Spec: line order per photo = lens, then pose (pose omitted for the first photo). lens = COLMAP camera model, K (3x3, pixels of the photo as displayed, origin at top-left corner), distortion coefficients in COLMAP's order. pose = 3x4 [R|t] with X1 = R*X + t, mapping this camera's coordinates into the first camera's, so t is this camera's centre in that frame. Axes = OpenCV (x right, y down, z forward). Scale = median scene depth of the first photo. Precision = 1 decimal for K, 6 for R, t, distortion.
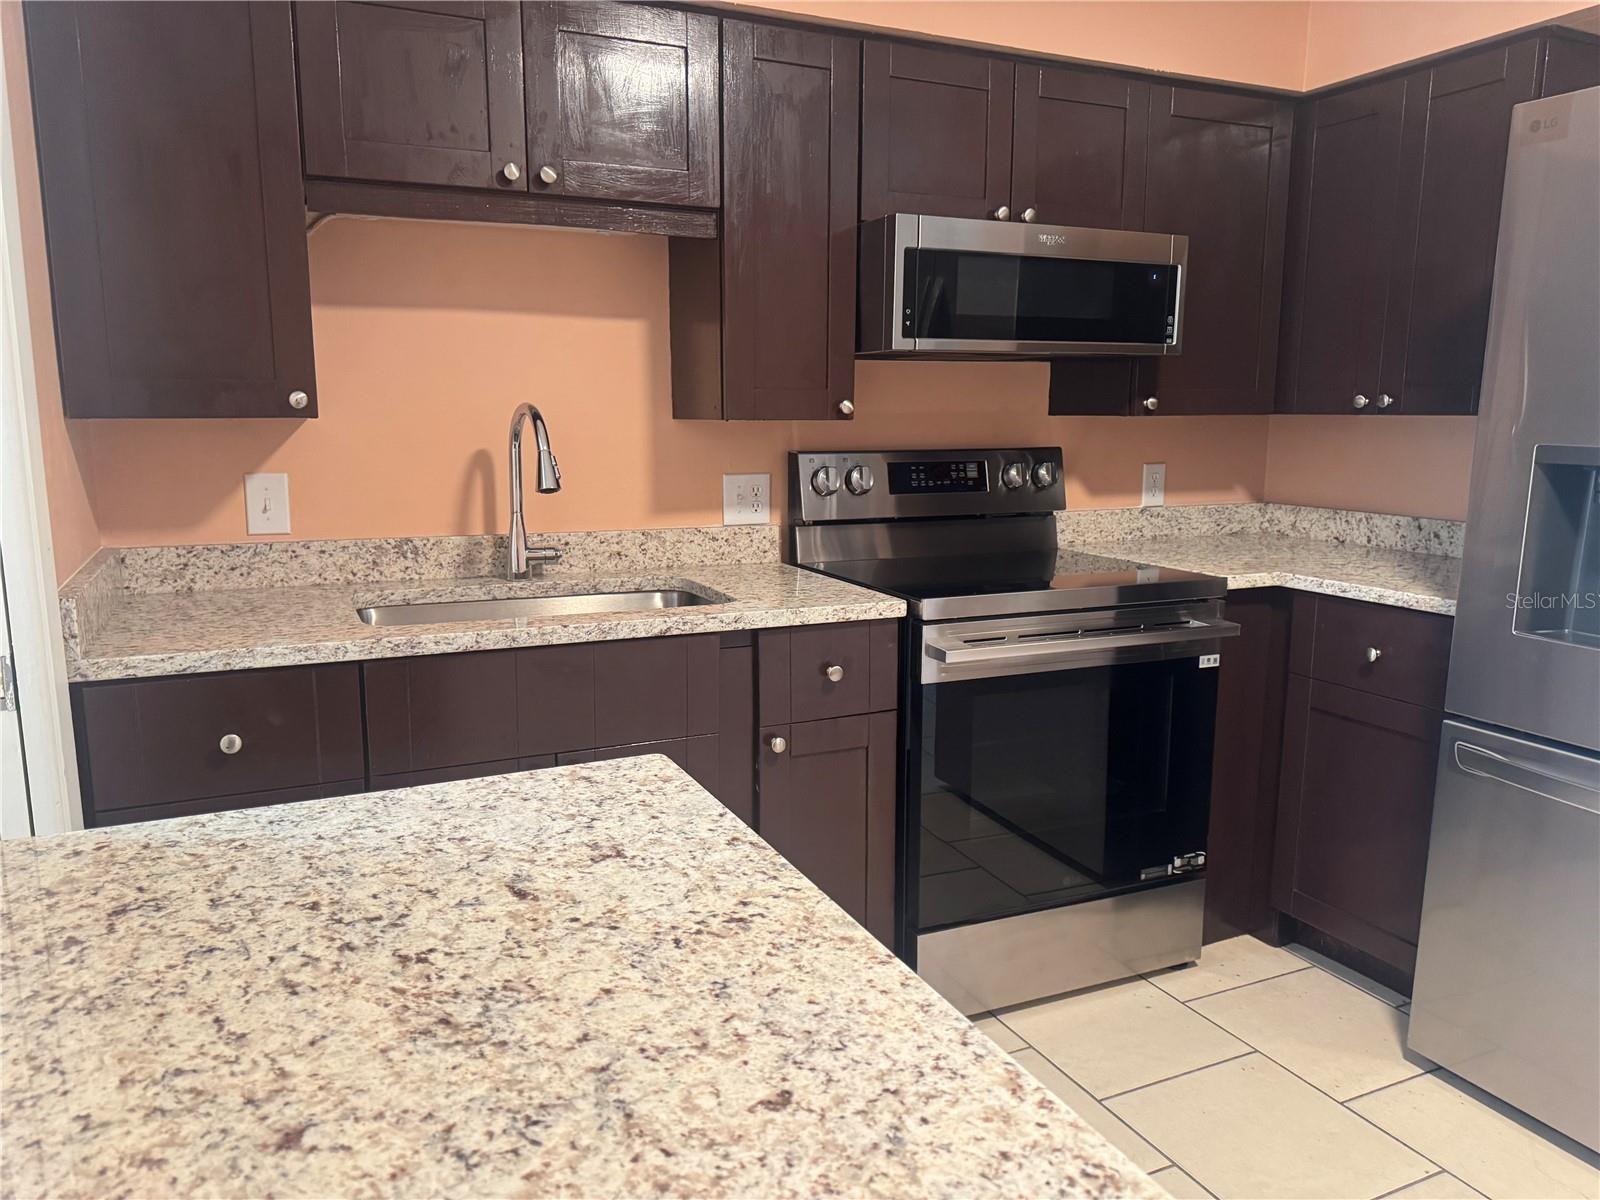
lens RADIAL K [[1130.5, 0, 788.1], [0, 1130.5, 607.2], [0, 0, 1]] dist [0.161044, -0.321189]
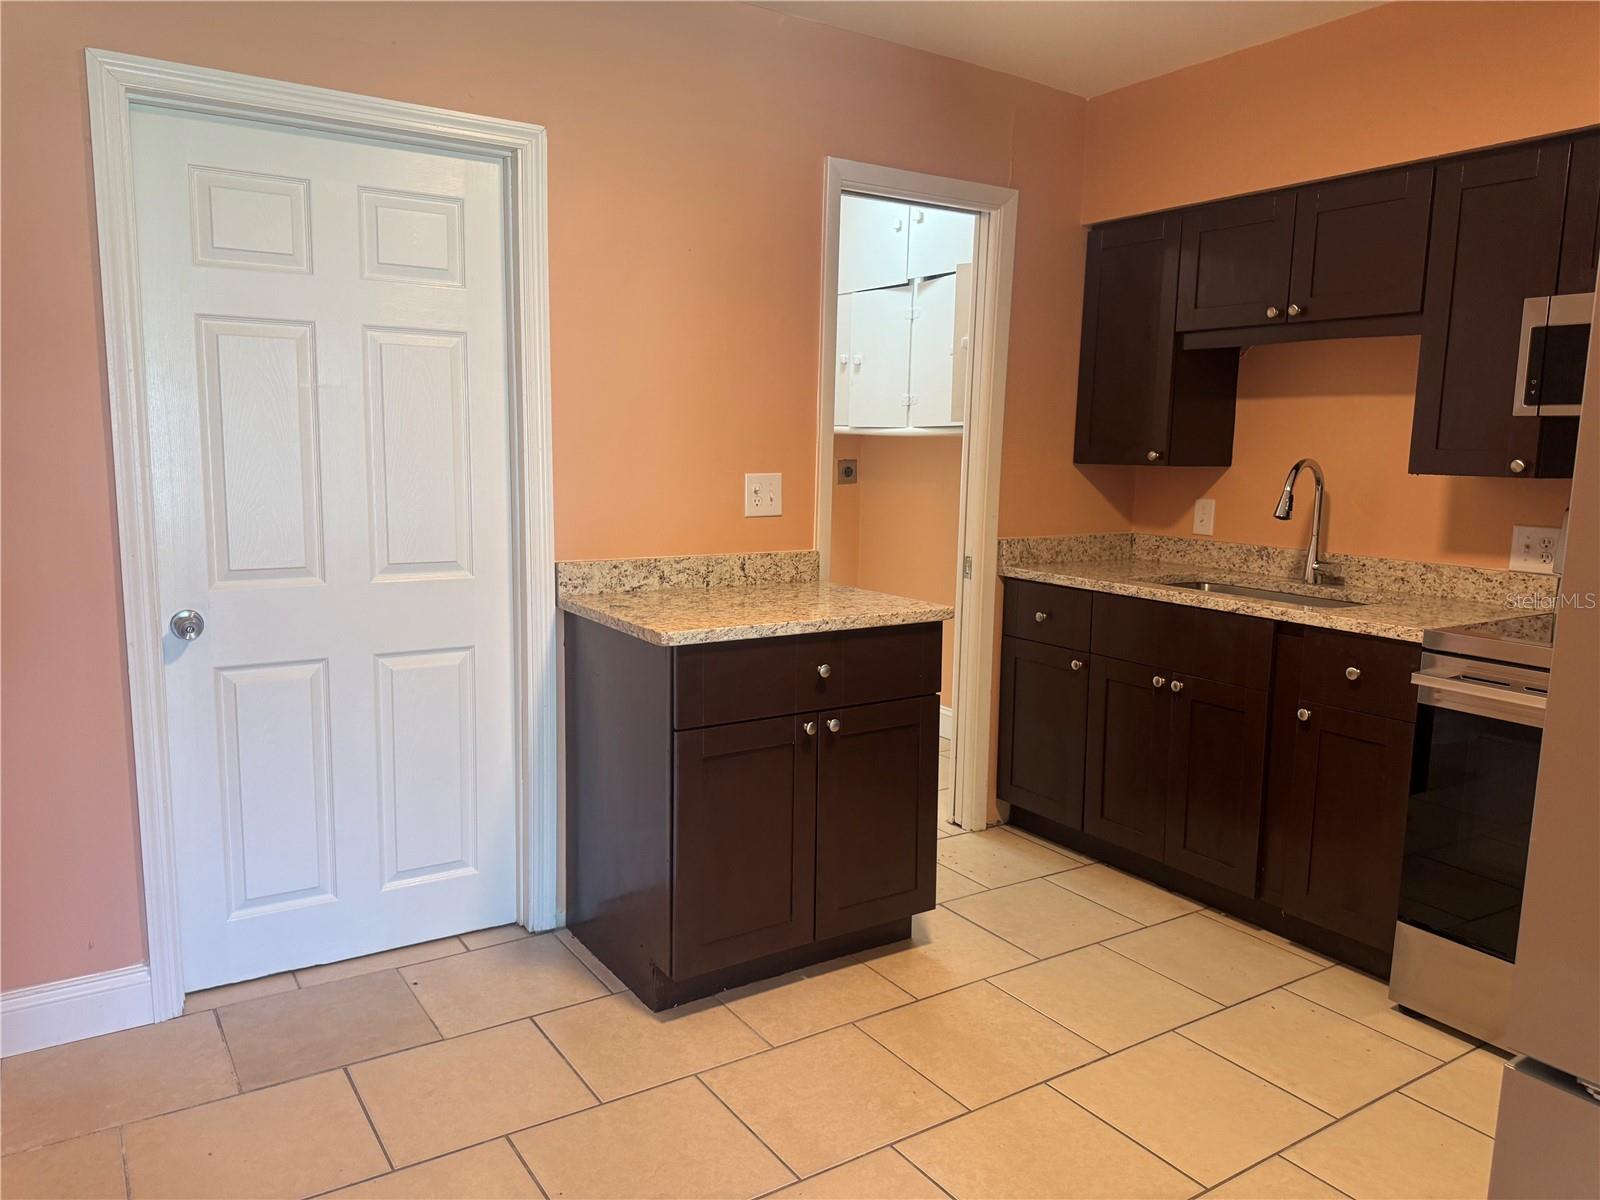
lens RADIAL K [[1125.1, 0, 783.3], [0, 1125.1, 605.1], [0, 0, 1]] dist [0.073655, -0.101833]
pose [[0.129661, 0.140931, -0.981492, 1.188375], [-0.187758, 0.975430, 0.115256, -0.042477], [0.973620, 0.169339, 0.152936, 0.175073]]
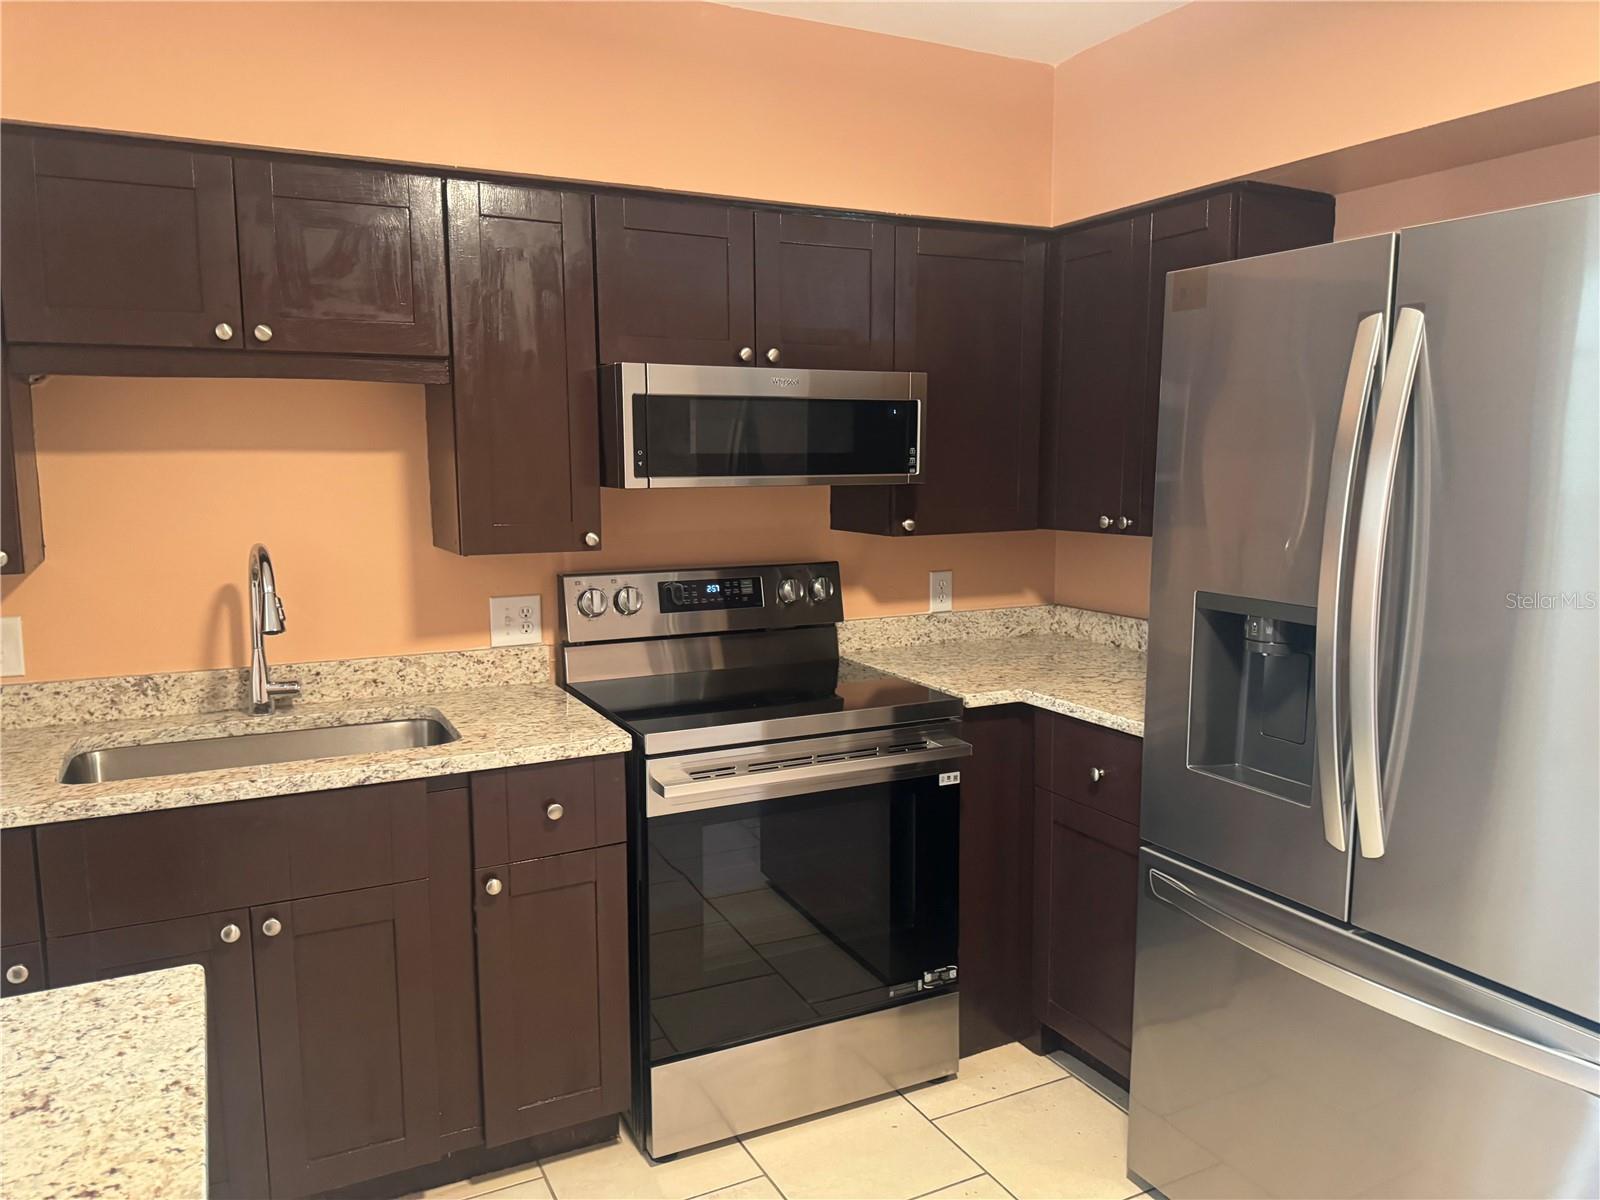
lens RADIAL K [[1128.4, 0, 786.4], [0, 1128.4, 596.8], [0, 0, 1]] dist [0.121475, -0.197355]
pose [[0.999440, -0.012004, 0.031229, 0.217698], [0.013500, 0.998749, -0.048140, -0.080803], [-0.030612, 0.048535, 0.998352, -0.029733]]
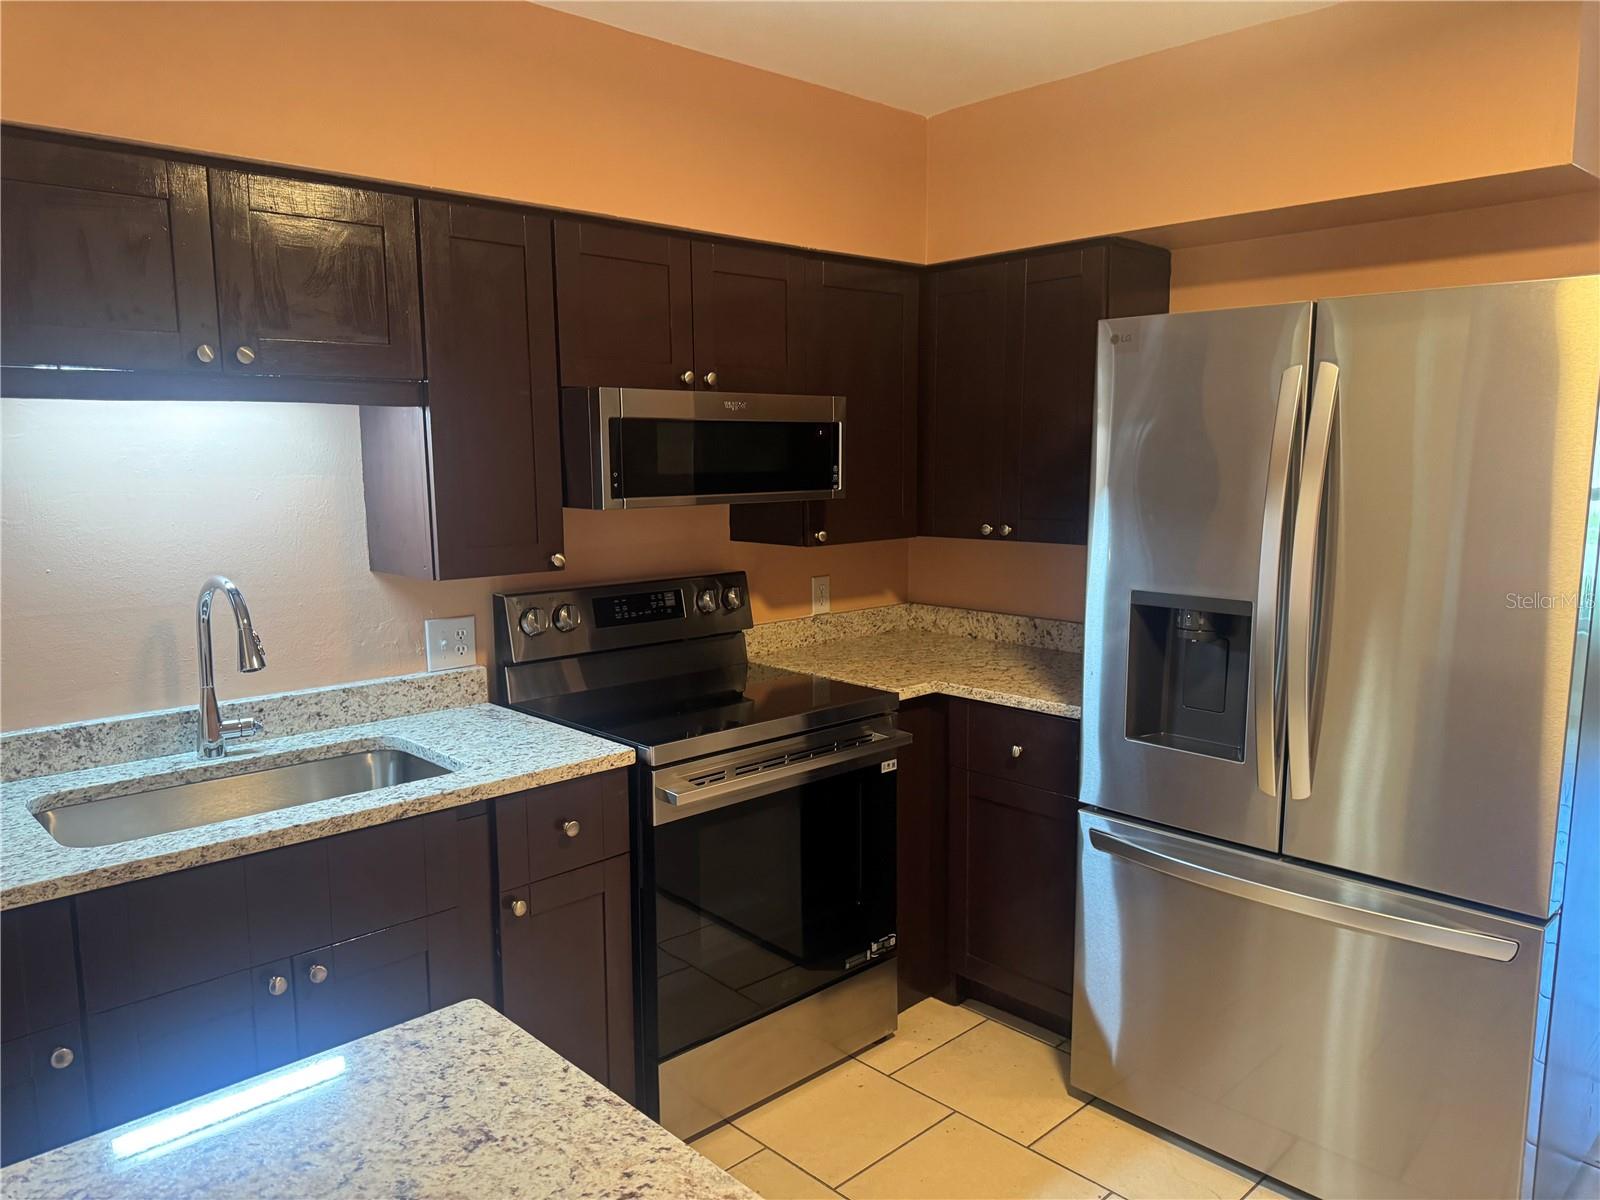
lens RADIAL K [[1135.6, 0, 796.8], [0, 1135.6, 605.3], [0, 0, 1]] dist [0.116078, -0.189874]
pose [[0.946729, -0.053761, 0.317511, -0.084648], [0.064979, 0.997578, -0.024837, -0.105291], [-0.315407, 0.044146, 0.947929, -0.065347]]
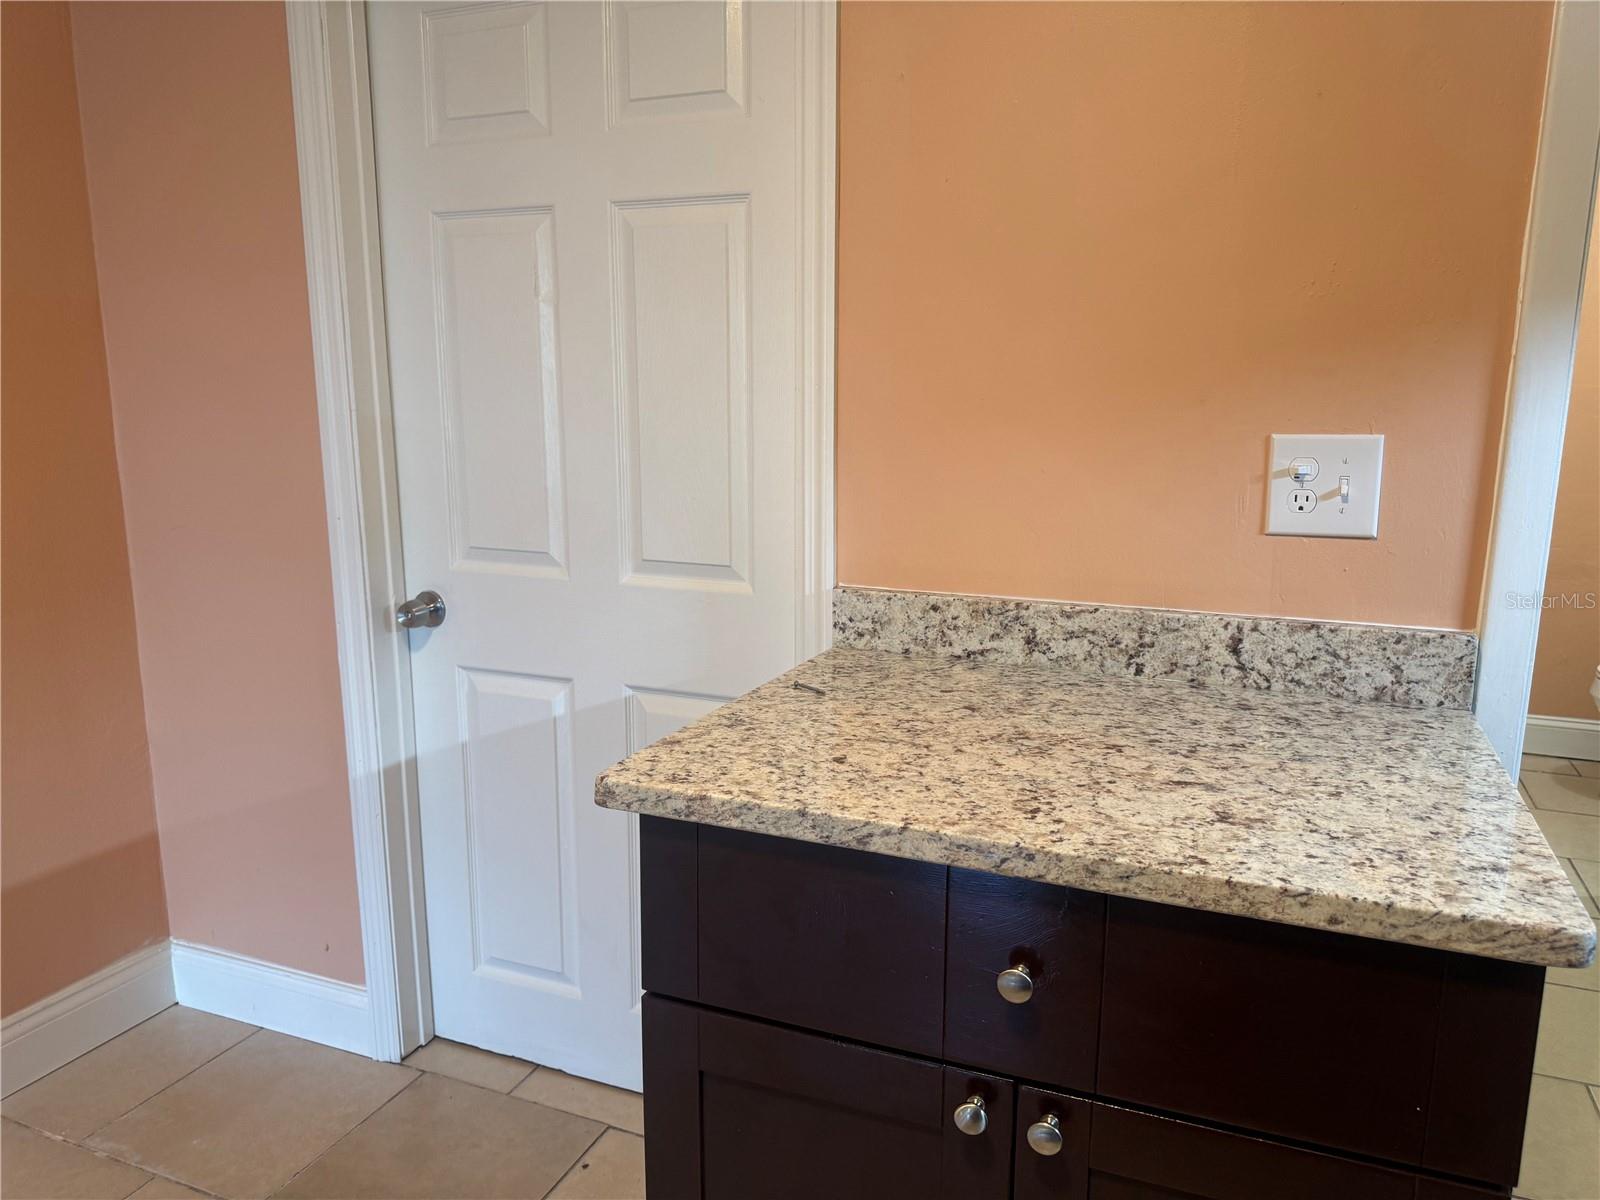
lens RADIAL K [[1135.6, 0, 796.8], [0, 1135.6, 605.3], [0, 0, 1]] dist [0.116078, -0.189874]
pose [[-0.737472, 0.122147, -0.664240, 0.359888], [-0.124046, 0.942281, 0.310998, -0.109684], [0.663888, 0.311748, -0.679754, 0.616553]]
